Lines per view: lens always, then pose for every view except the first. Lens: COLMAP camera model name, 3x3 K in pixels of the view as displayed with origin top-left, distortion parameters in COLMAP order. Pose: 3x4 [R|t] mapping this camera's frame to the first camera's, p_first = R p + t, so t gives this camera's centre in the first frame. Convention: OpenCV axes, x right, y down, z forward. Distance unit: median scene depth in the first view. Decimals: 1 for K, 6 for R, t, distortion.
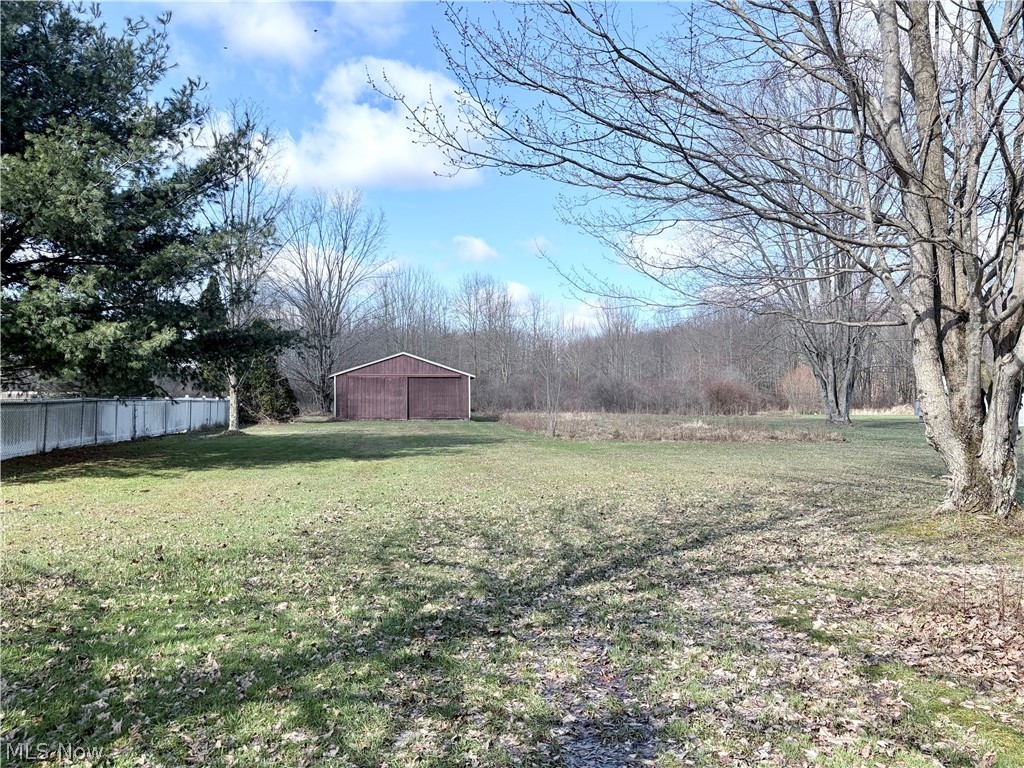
lens RADIAL K [[779.9, 0, 509.7], [0, 779.9, 388.7], [0, 0, 1]] dist [0.016642, -0.016474]
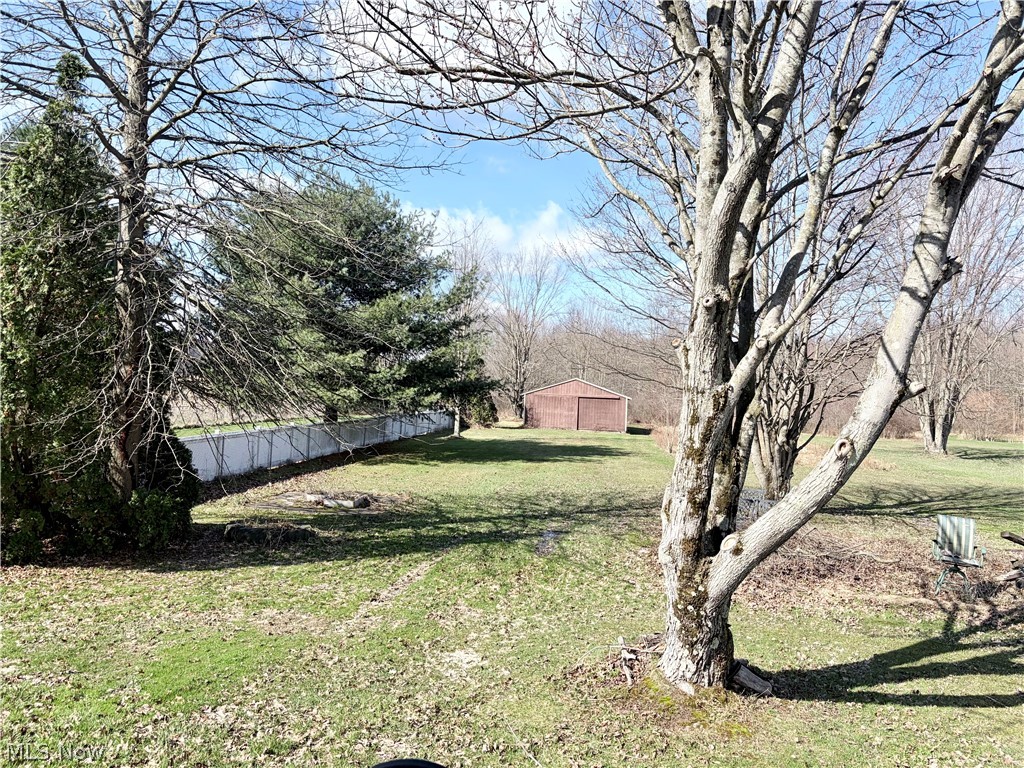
lens RADIAL K [[779.9, 0, 514.0], [0, 779.9, 384.0], [0, 0, 1]] dist [0.016642, -0.016474]
pose [[0.969022, 0.039035, -0.243870, 0.092779], [-0.038901, 0.999229, 0.005367, -0.043875], [0.243892, 0.004286, 0.969793, -0.338291]]
